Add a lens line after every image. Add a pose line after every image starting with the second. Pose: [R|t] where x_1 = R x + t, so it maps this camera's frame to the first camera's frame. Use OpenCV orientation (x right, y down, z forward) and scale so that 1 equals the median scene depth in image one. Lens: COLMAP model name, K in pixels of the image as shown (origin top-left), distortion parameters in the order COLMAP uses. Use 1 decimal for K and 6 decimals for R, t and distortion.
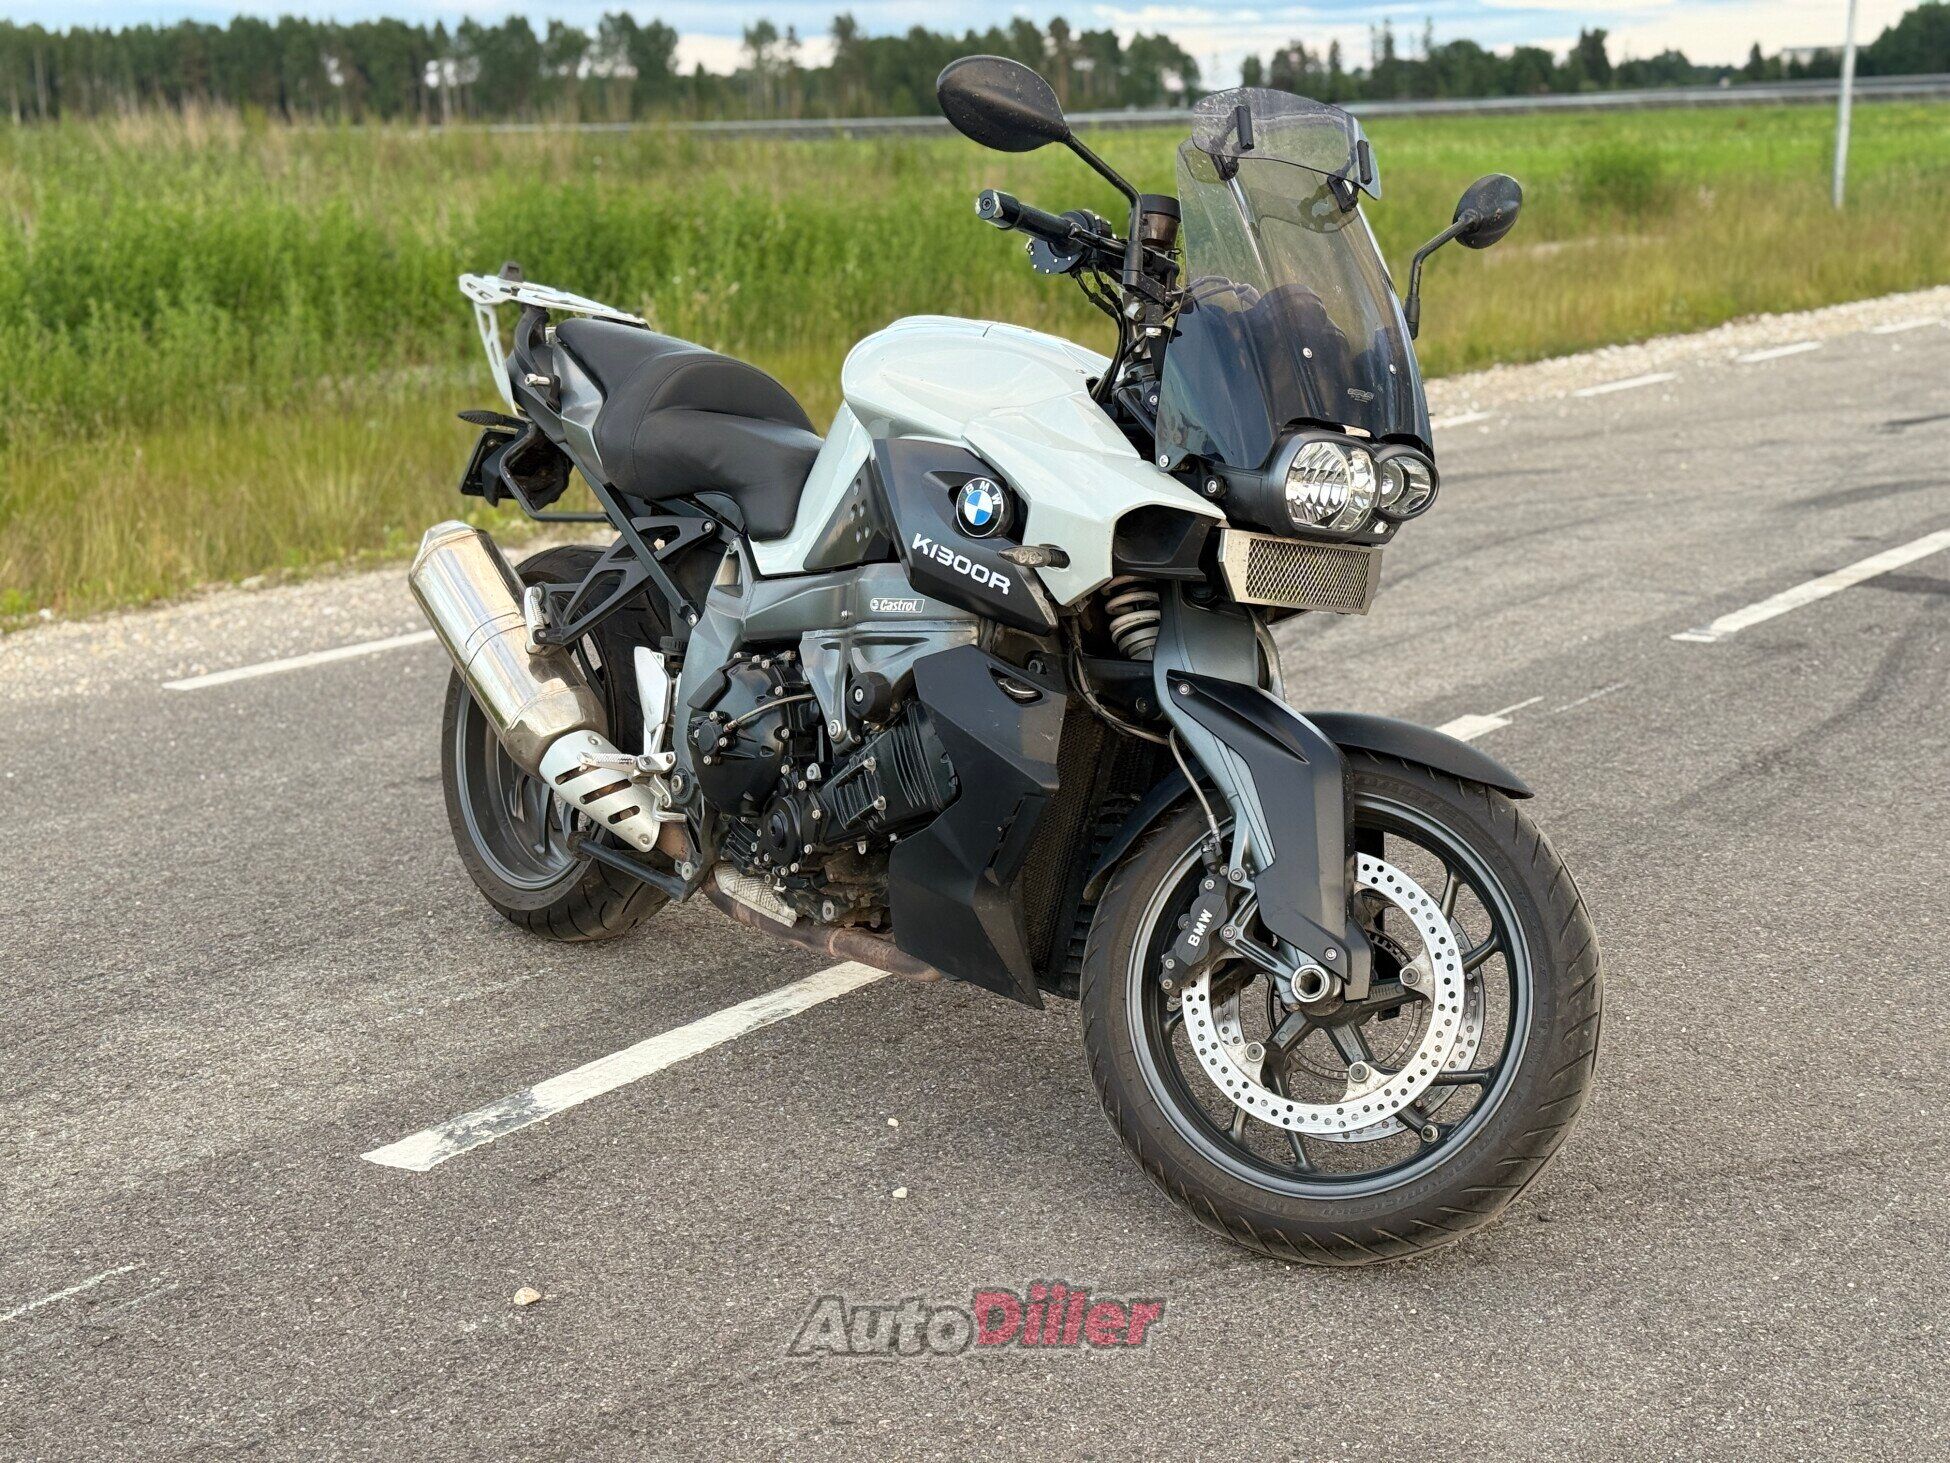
lens RADIAL K [[2791.1, 0, 975.0], [0, 2791.1, 731.5], [0, 0, 1]] dist [0.146655, -0.006369]
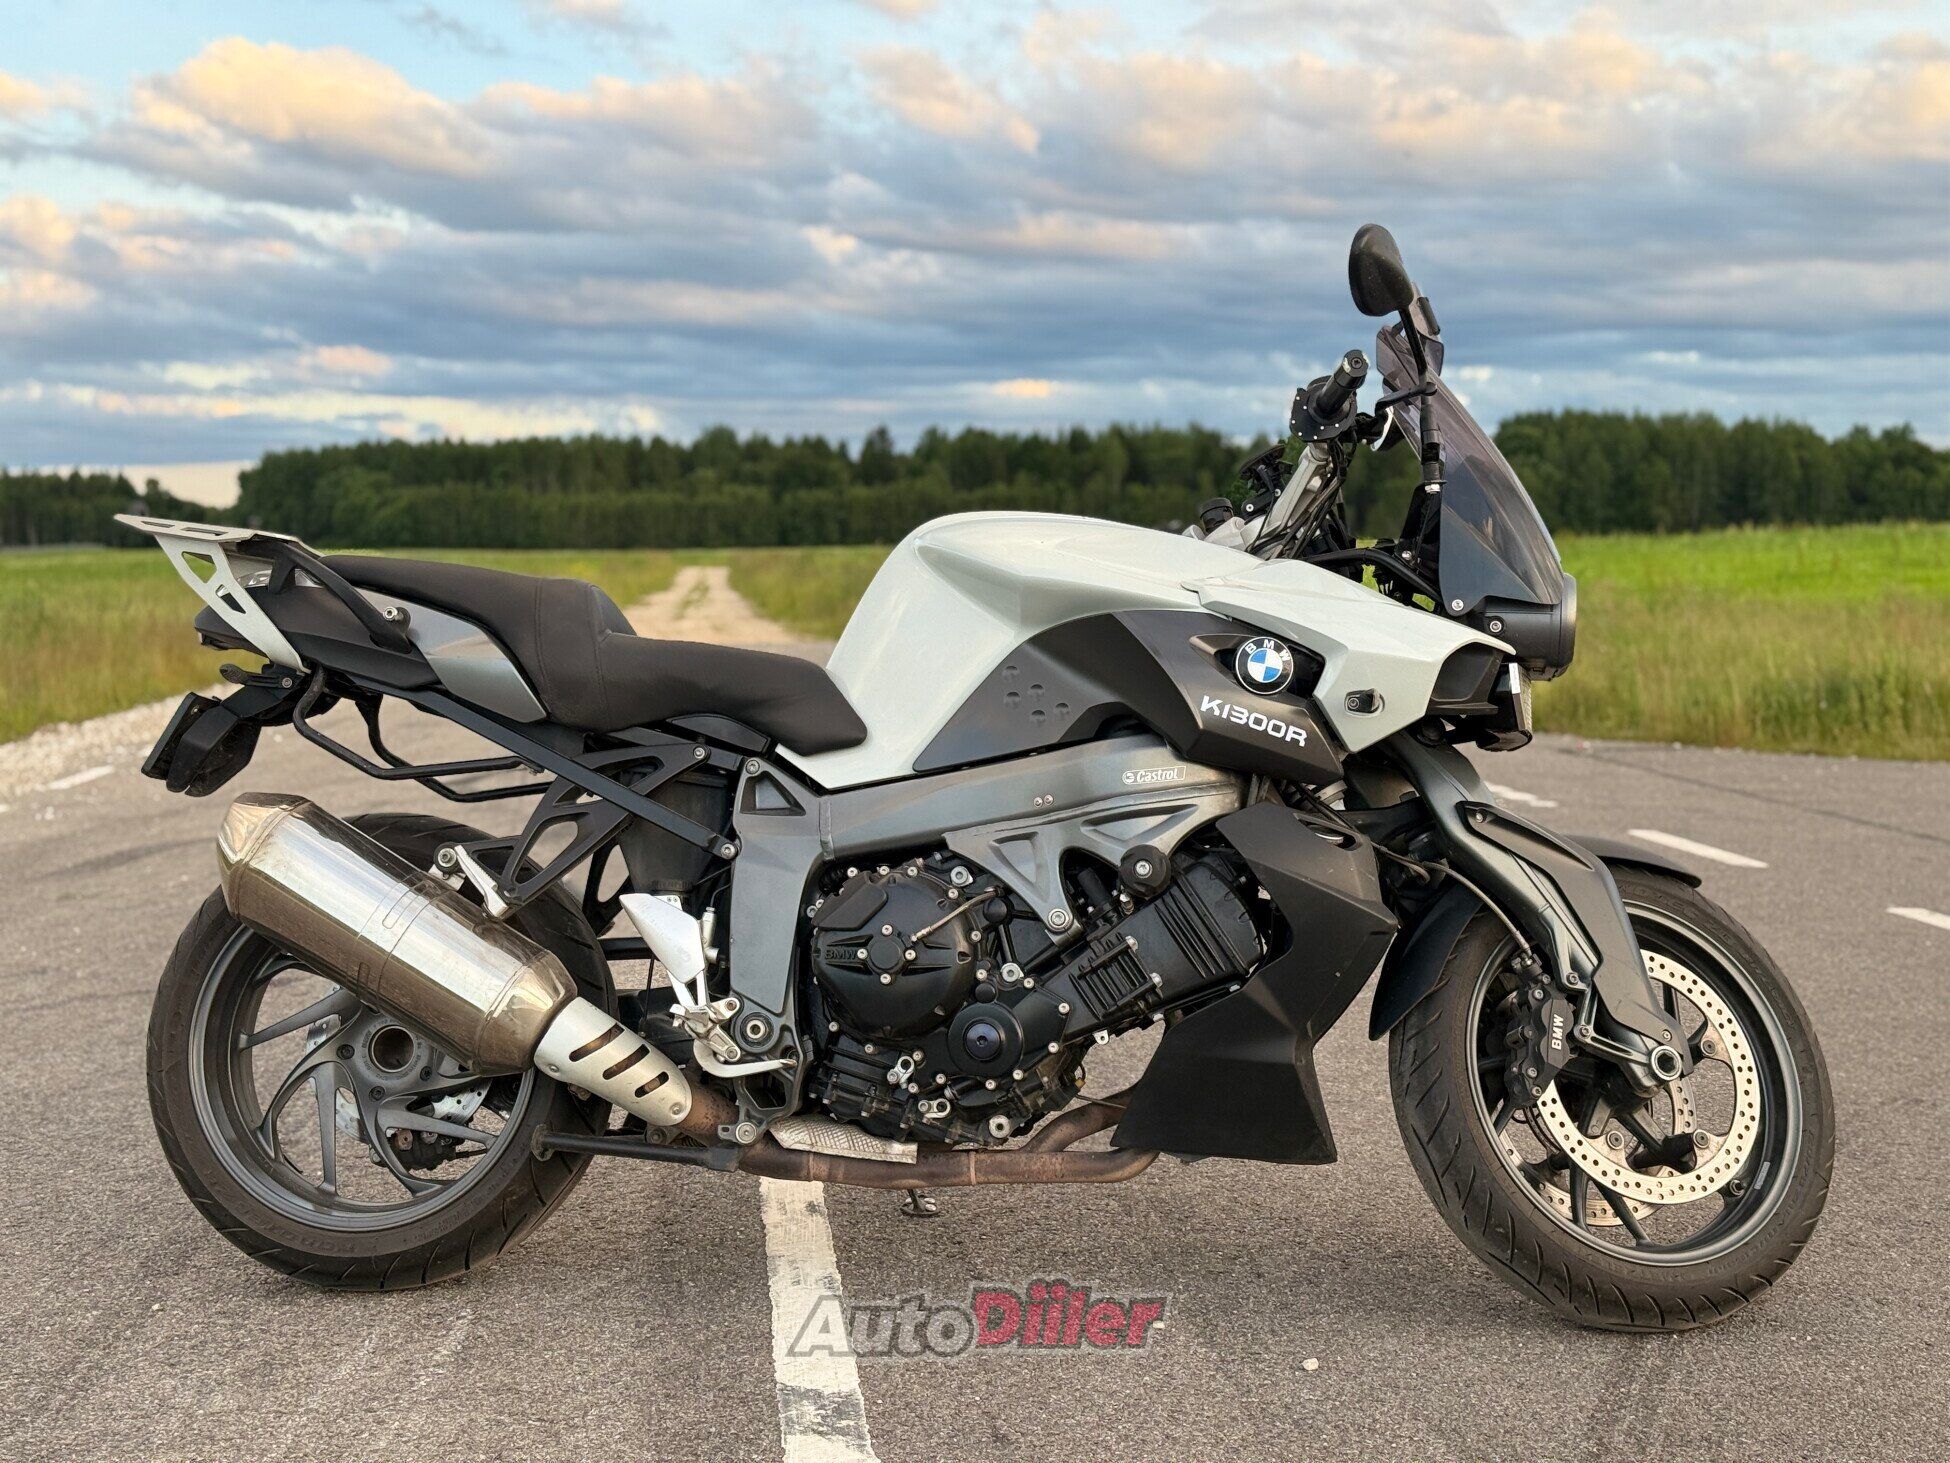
lens RADIAL K [[2791.1, 0, 975.0], [0, 2791.1, 731.5], [0, 0, 1]] dist [0.146655, -0.006369]
pose [[0.721270, -0.036408, 0.691697, -0.783913], [0.153319, 0.982238, -0.108173, 0.037941], [-0.675472, 0.184072, 0.714041, 0.347432]]
